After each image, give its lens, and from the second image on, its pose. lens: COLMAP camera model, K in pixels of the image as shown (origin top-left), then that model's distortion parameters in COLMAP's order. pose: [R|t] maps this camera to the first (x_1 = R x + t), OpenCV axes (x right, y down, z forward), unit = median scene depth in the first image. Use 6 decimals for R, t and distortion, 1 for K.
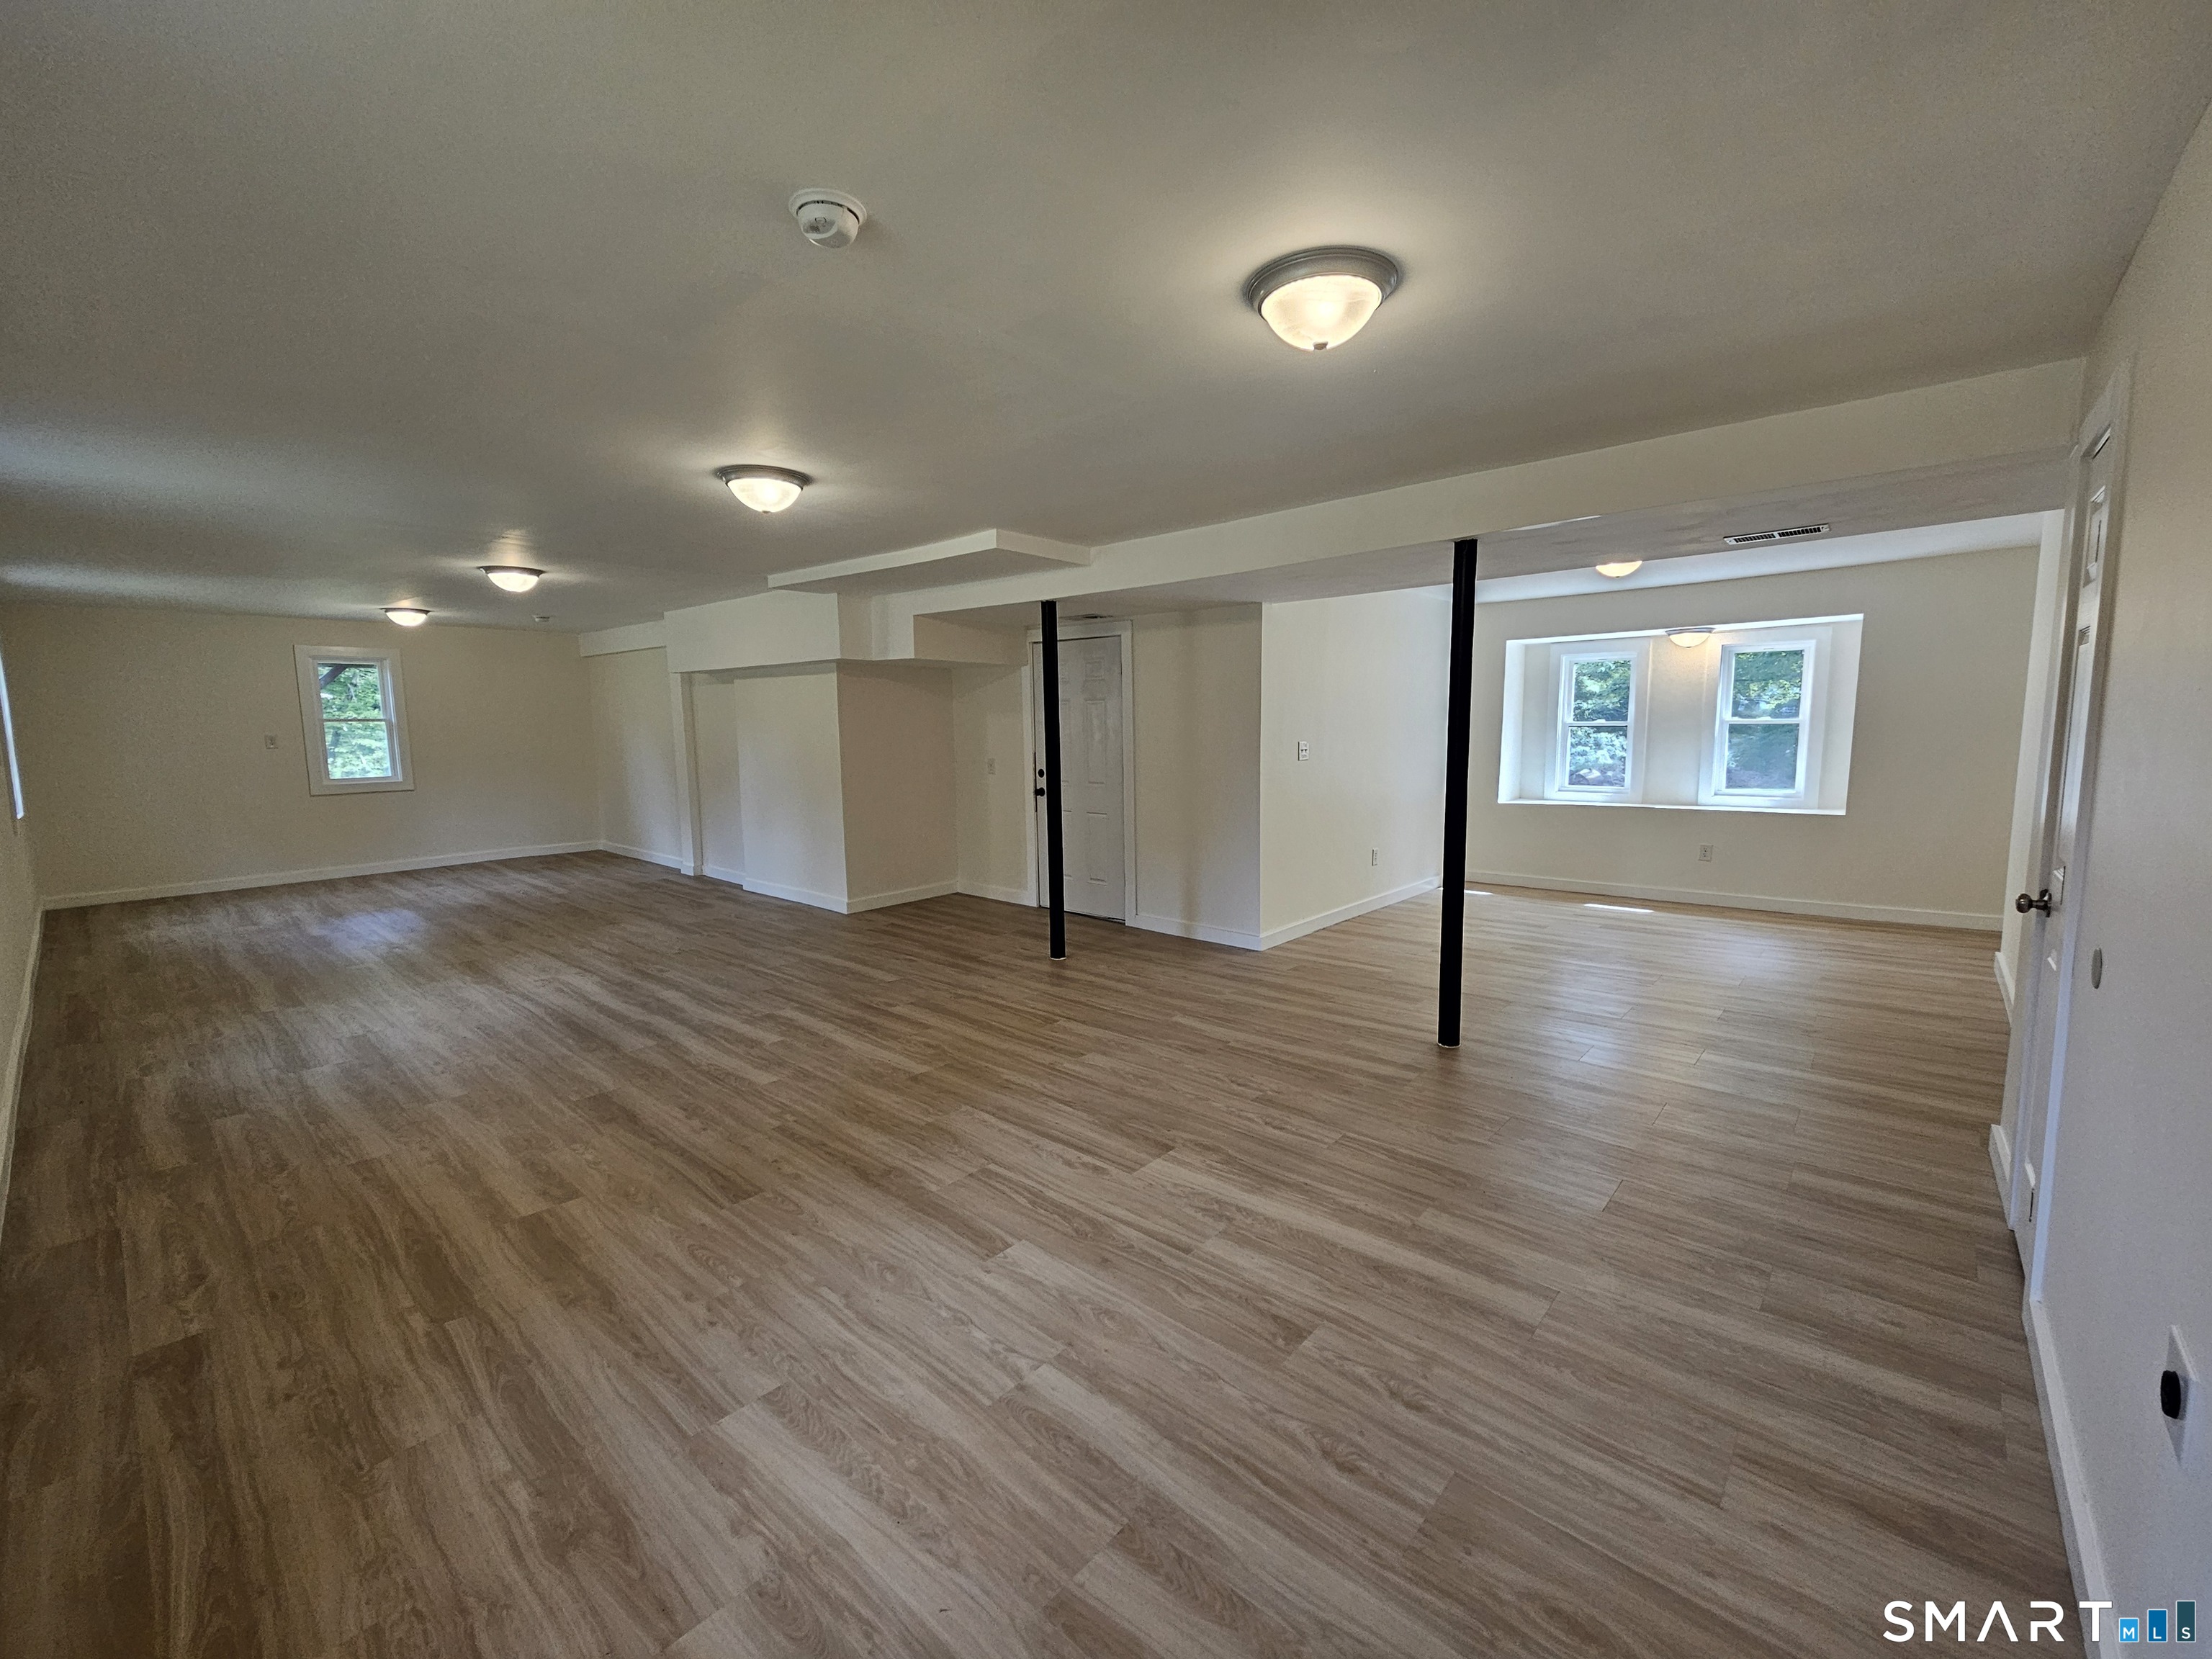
lens RADIAL K [[910.1, 0, 1108.9], [0, 910.1, 829.8], [0, 0, 1]] dist [0.000693, -0.002144]
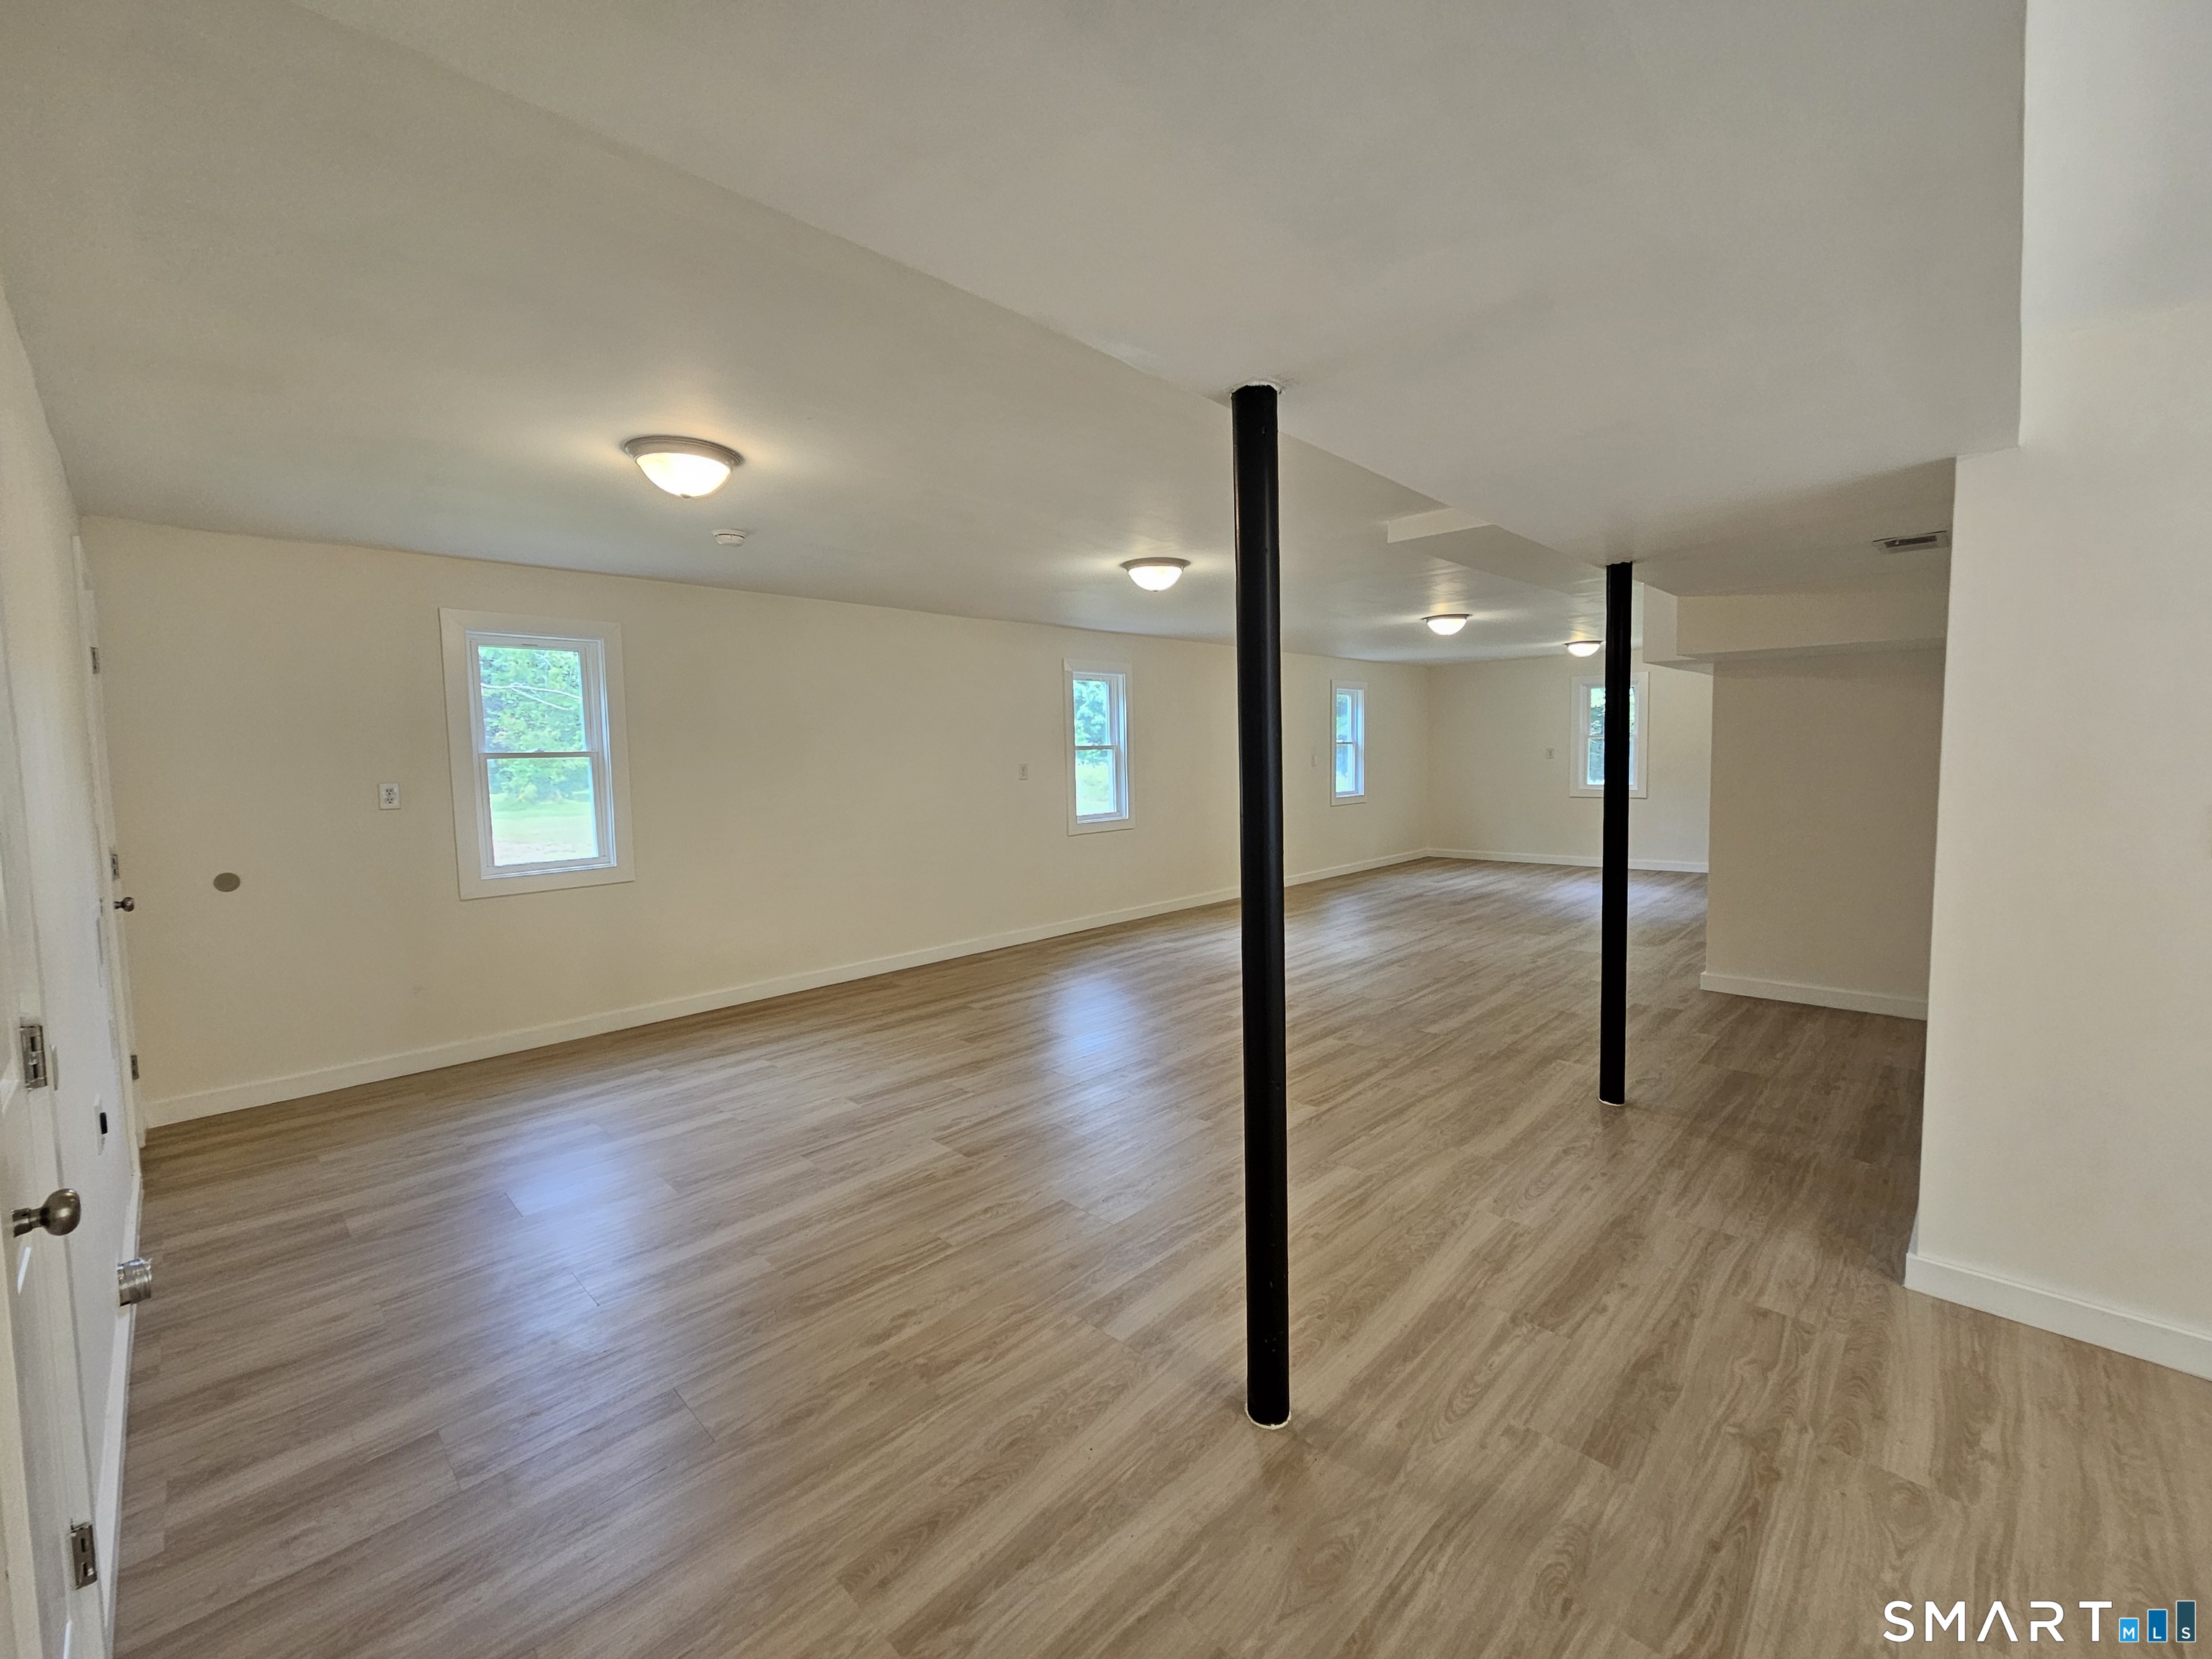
lens RADIAL K [[910.1, 0, 1109.3], [0, 910.1, 820.4], [0, 0, 1]] dist [0.000693, -0.002144]
pose [[-0.054063, 0.086848, -0.994754, 1.129443], [-0.097108, 0.991031, 0.091801, -0.160877], [0.993804, 0.101562, -0.045145, 1.216909]]
